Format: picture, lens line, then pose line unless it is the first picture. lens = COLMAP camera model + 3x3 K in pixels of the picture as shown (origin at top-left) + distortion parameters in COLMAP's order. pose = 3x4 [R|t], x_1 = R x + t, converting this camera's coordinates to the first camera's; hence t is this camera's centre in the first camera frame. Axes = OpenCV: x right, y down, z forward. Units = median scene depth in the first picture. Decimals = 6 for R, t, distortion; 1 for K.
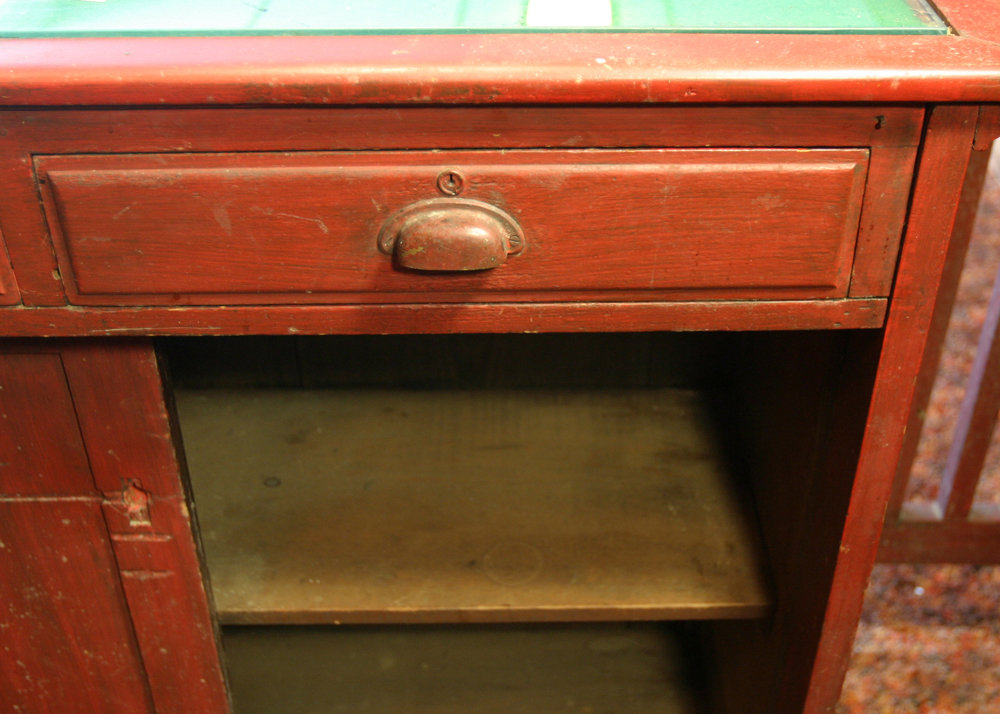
lens RADIAL K [[1190.6, 0, 500.0], [0, 1190.6, 357.0], [0, 0, 1]] dist [-0.039348, 0.007797]
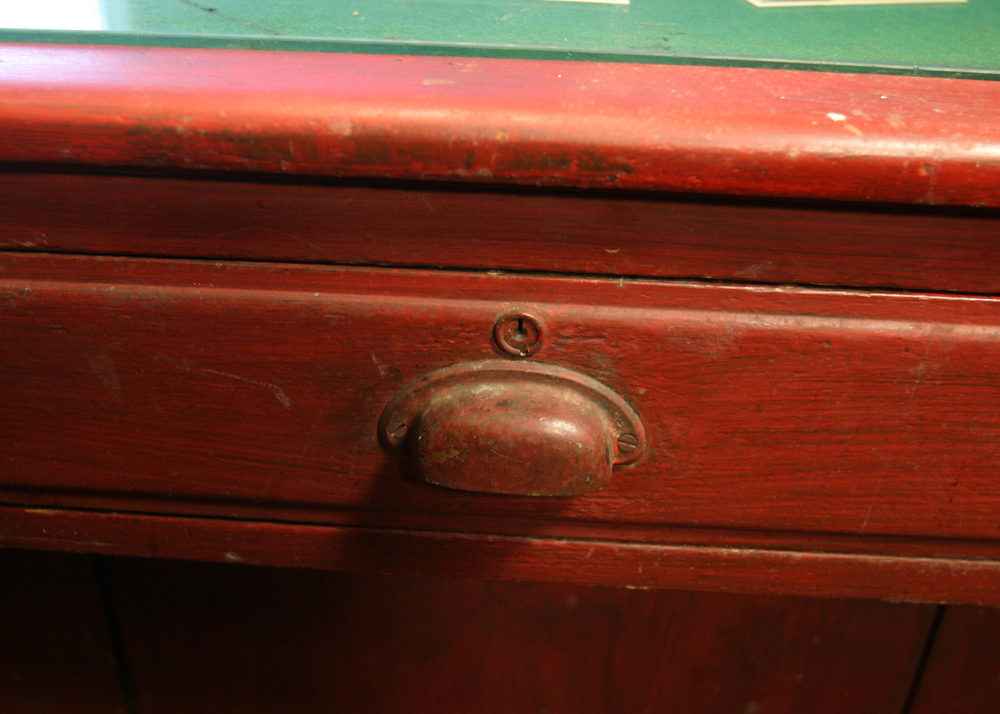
lens RADIAL K [[1138.3, 0, 500.0], [0, 1138.3, 357.0], [0, 0, 1]] dist [-0.064567, 0.001751]
pose [[0.997926, 0.056288, -0.031229, -0.033173], [-0.058592, 0.995188, -0.078536, -0.095303], [0.026658, 0.080203, 0.996422, 0.489832]]
